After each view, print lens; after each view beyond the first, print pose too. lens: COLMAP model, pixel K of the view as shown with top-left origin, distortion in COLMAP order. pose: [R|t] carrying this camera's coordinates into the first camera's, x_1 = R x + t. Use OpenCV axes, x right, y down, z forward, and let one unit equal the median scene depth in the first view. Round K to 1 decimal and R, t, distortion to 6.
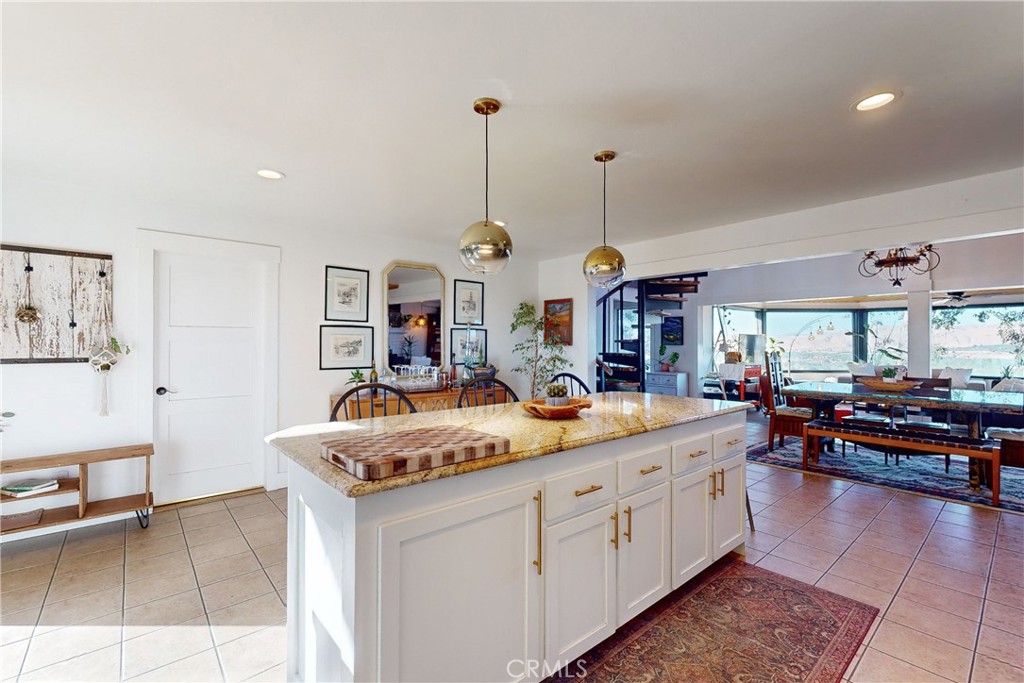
lens RADIAL K [[445.5, 0, 508.8], [0, 445.5, 346.1], [0, 0, 1]] dist [-0.002632, 0.000736]
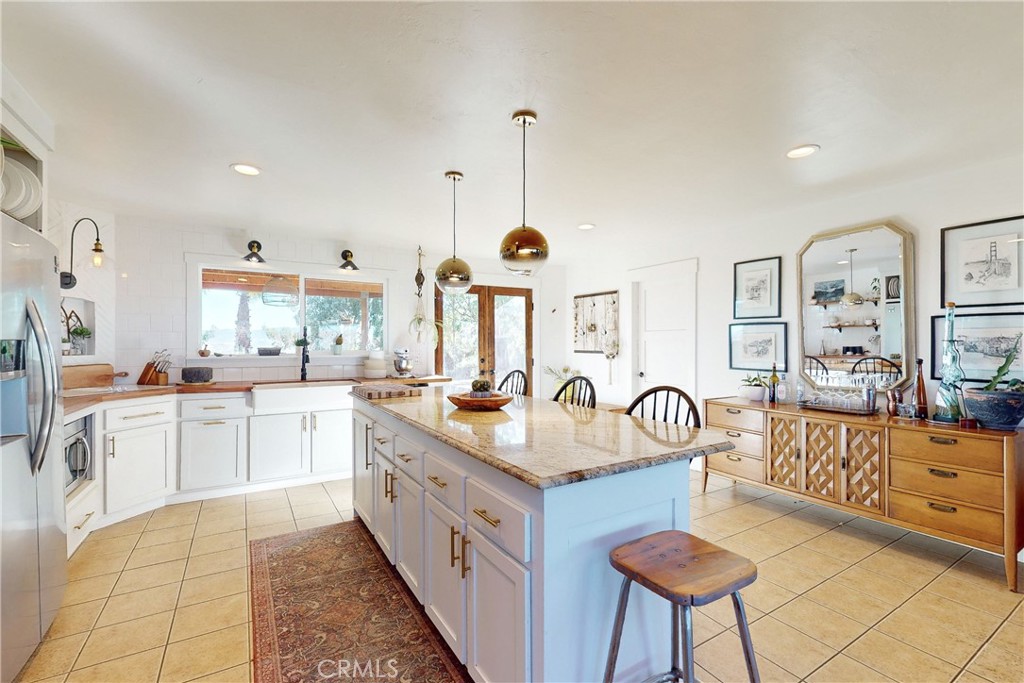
lens RADIAL K [[445.5, 0, 517.2], [0, 445.5, 343.1], [0, 0, 1]] dist [-0.002632, 0.000736]
pose [[-0.156120, -0.000608, -0.987738, 0.613371], [-0.004463, 0.999990, 0.000090, -0.002824], [0.987728, 0.004422, -0.156121, 0.653166]]
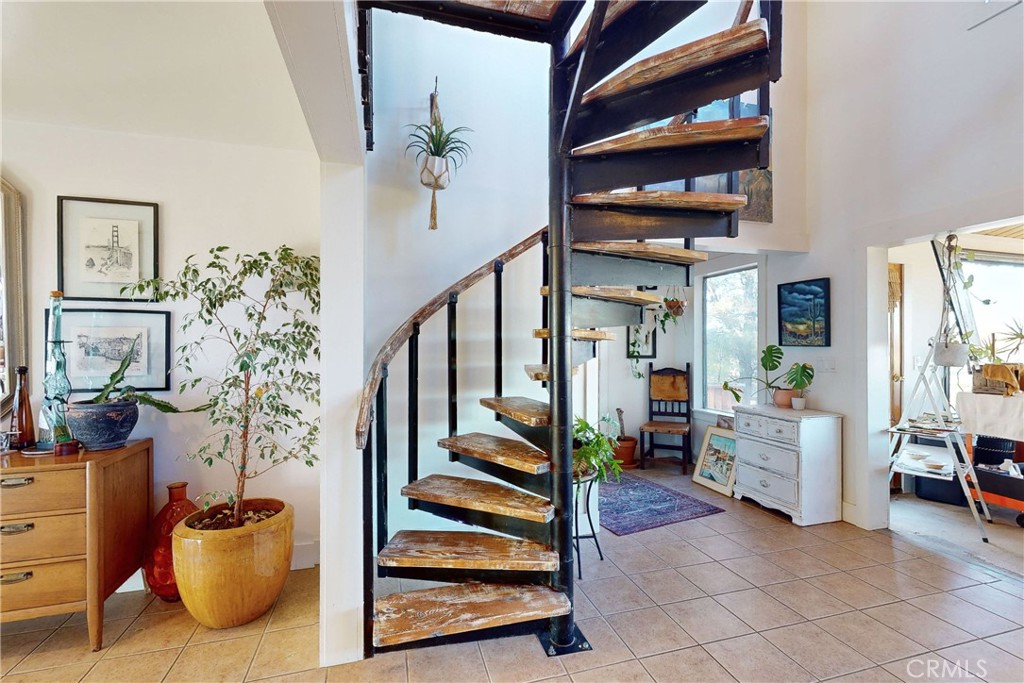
lens RADIAL K [[445.5, 0, 506.5], [0, 445.5, 340.1], [0, 0, 1]] dist [-0.002632, 0.000736]
pose [[0.909048, -0.000153, -0.416692, 0.540410], [-0.003297, 0.999966, -0.007561, -0.008476], [0.416679, 0.008247, 0.909016, 0.925645]]
